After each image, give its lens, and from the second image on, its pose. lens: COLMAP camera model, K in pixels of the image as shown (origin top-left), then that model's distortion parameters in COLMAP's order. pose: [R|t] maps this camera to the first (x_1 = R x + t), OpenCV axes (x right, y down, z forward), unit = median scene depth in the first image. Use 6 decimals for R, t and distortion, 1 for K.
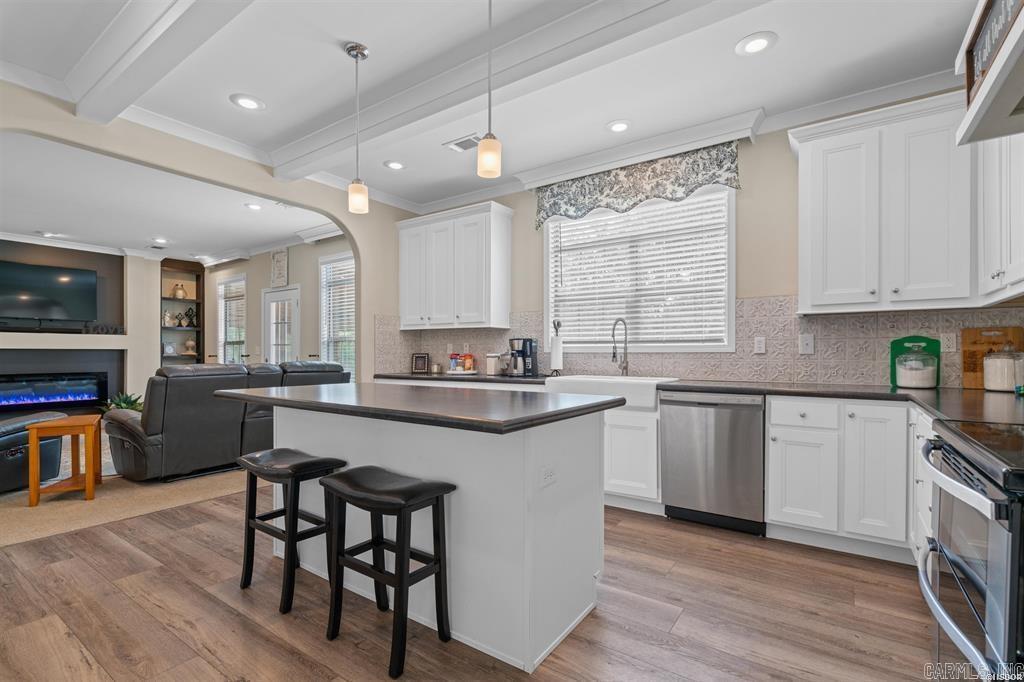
lens RADIAL K [[471.6, 0, 513.1], [0, 471.6, 355.9], [0, 0, 1]] dist [-0.003446, -0.000106]
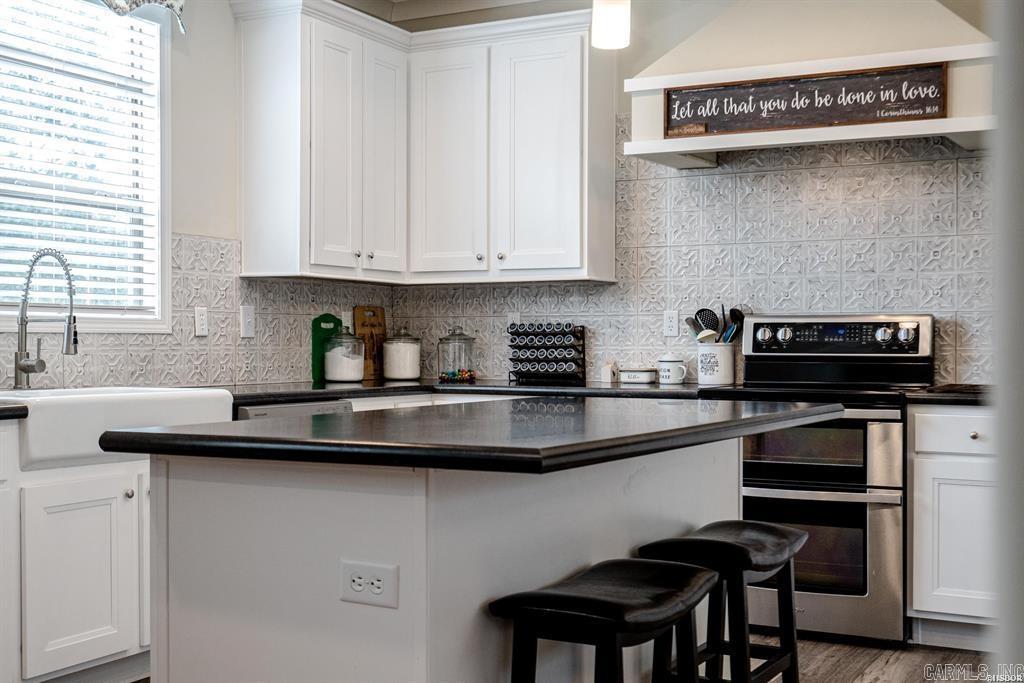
lens RADIAL K [[1287.1, 0, 506.1], [0, 1287.1, 342.6], [0, 0, 1]] dist [0.016615, 0.013857]
pose [[-0.108585, 0.000848, 0.994087, -0.921105], [0.004993, 0.999987, -0.000307, 0.004449], [-0.994075, 0.004930, -0.108587, 0.705707]]
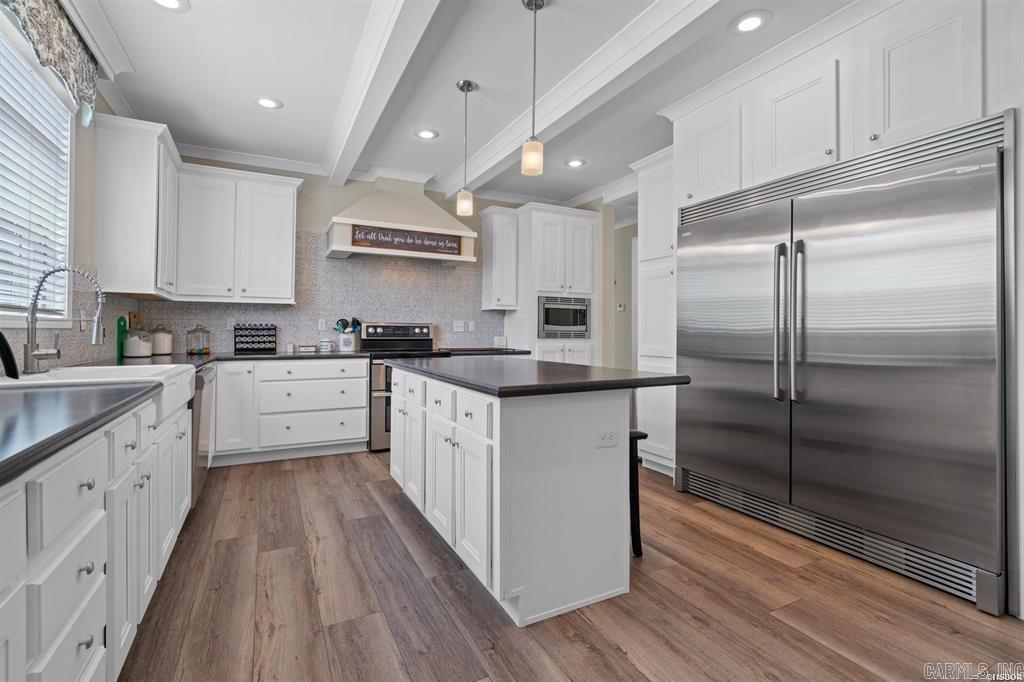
lens RADIAL K [[472.7, 0, 507.9], [0, 472.7, 322.9], [0, 0, 1]] dist [-0.004749, -0.000236]
pose [[-0.883165, 0.004942, 0.469036, -0.474803], [-0.001044, 0.999921, -0.012502, -0.007609], [-0.469061, -0.011531, -0.883090, 1.215657]]
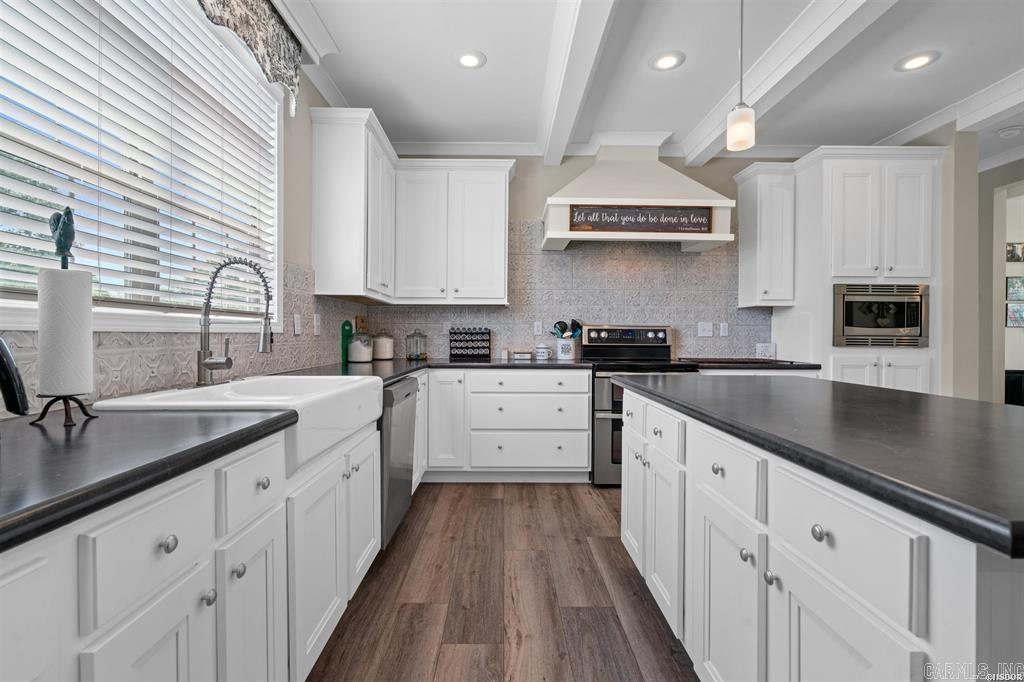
lens RADIAL K [[467.0, 0, 507.3], [0, 467.0, 335.0], [0, 0, 1]] dist [-0.004585, -0.000026]
pose [[-0.580072, -0.002342, 0.814562, -0.288798], [0.000731, 0.999994, 0.003395, -0.006230], [-0.814565, 0.002564, -0.580067, 1.024644]]
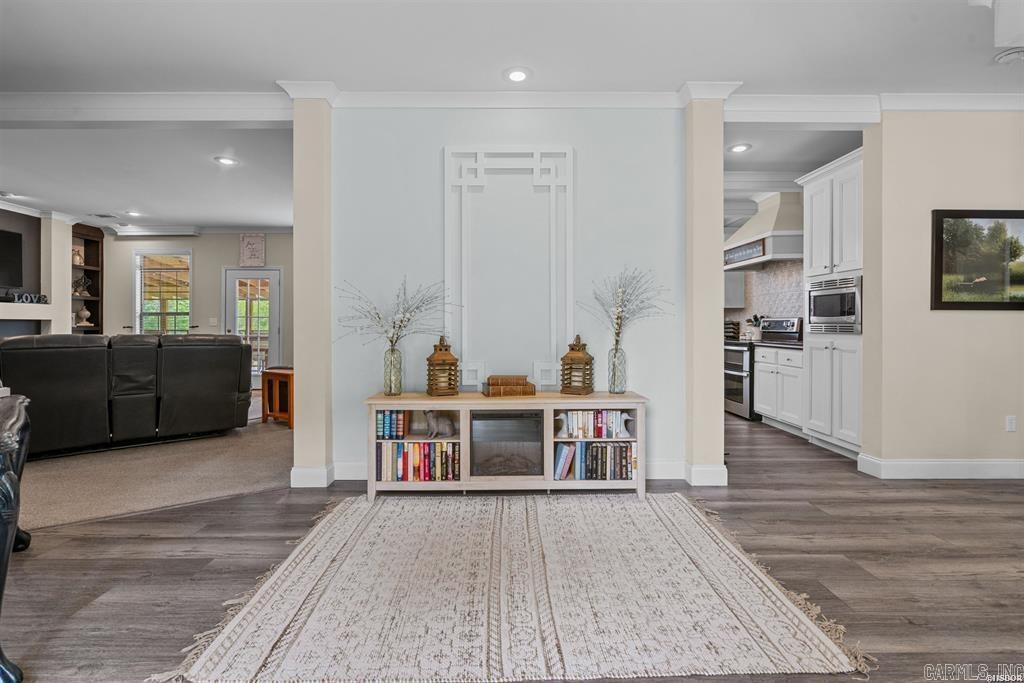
lens RADIAL K [[467.0, 0, 507.3], [0, 467.0, 335.5], [0, 0, 1]] dist [-0.004585, -0.000026]
pose [[0.819799, -0.010928, 0.572547, -1.172133], [0.001888, 0.999864, 0.016381, 0.007229], [-0.572648, -0.012348, 0.819709, -0.517561]]
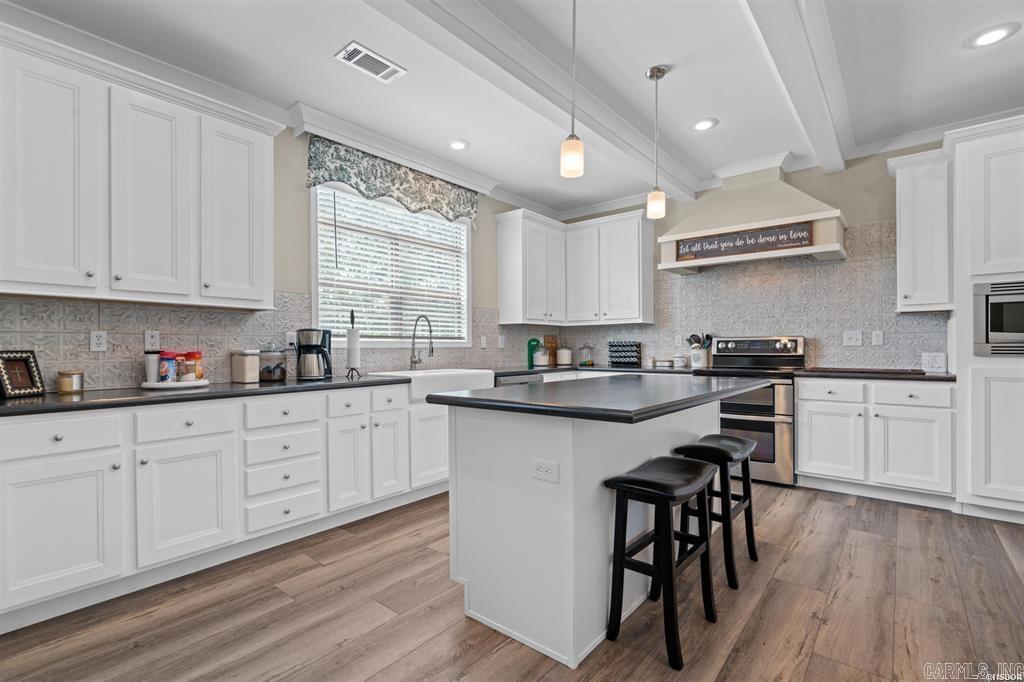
lens RADIAL K [[471.4, 0, 511.2], [0, 471.4, 345.2], [0, 0, 1]] dist [-0.000262, 0.000631]
pose [[0.087417, 0.005302, 0.996158, -0.777262], [0.013010, 0.999894, -0.006463, -0.003184], [-0.996087, 0.013525, 0.087338, 0.695759]]
